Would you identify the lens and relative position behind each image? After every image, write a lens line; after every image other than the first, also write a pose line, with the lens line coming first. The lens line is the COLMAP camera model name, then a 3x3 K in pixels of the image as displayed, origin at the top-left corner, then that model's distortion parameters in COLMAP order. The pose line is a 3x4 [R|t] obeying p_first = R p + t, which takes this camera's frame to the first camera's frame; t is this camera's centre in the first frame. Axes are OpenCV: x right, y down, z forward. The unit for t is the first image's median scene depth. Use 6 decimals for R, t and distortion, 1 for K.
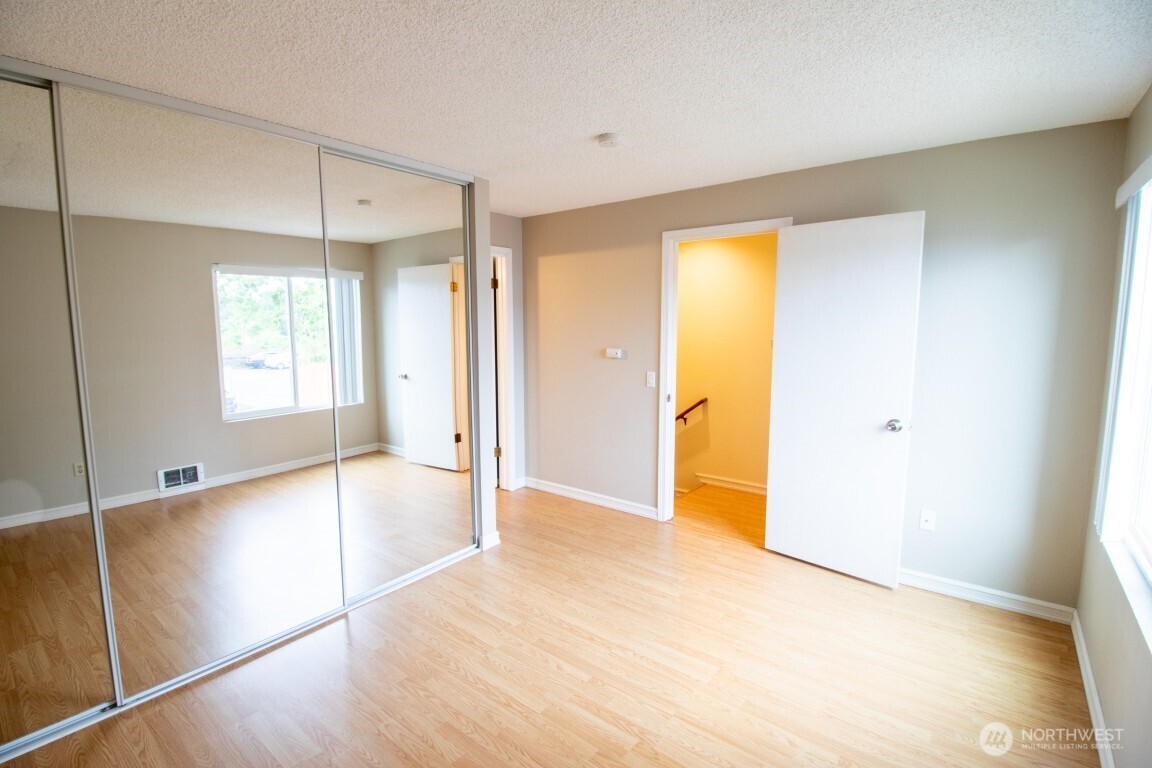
lens RADIAL K [[546.5, 0, 583.4], [0, 546.5, 381.2], [0, 0, 1]] dist [0.002369, -0.011587]
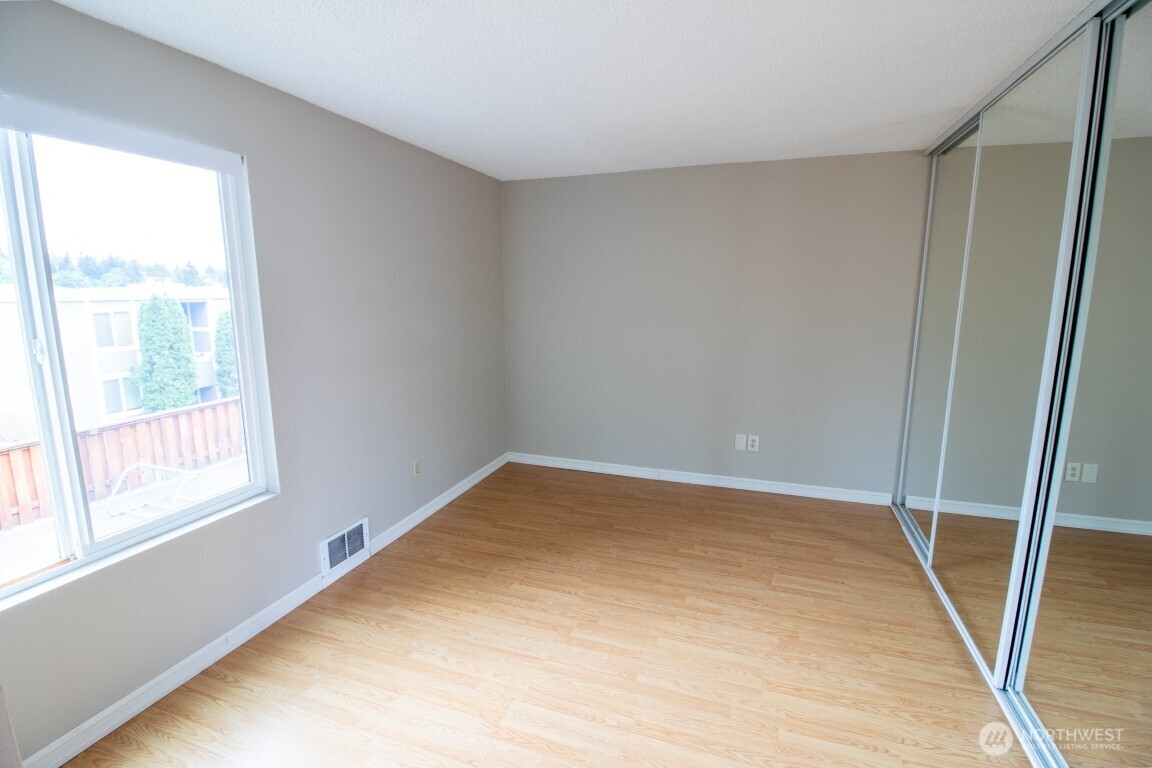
lens RADIAL K [[546.5, 0, 583.4], [0, 546.5, 381.2], [0, 0, 1]] dist [0.002369, -0.011587]
pose [[-0.946577, 0.057310, -0.317346, 0.395788], [-0.035719, 0.959394, 0.279800, -0.220307], [0.320495, 0.276187, -0.906092, 1.805877]]
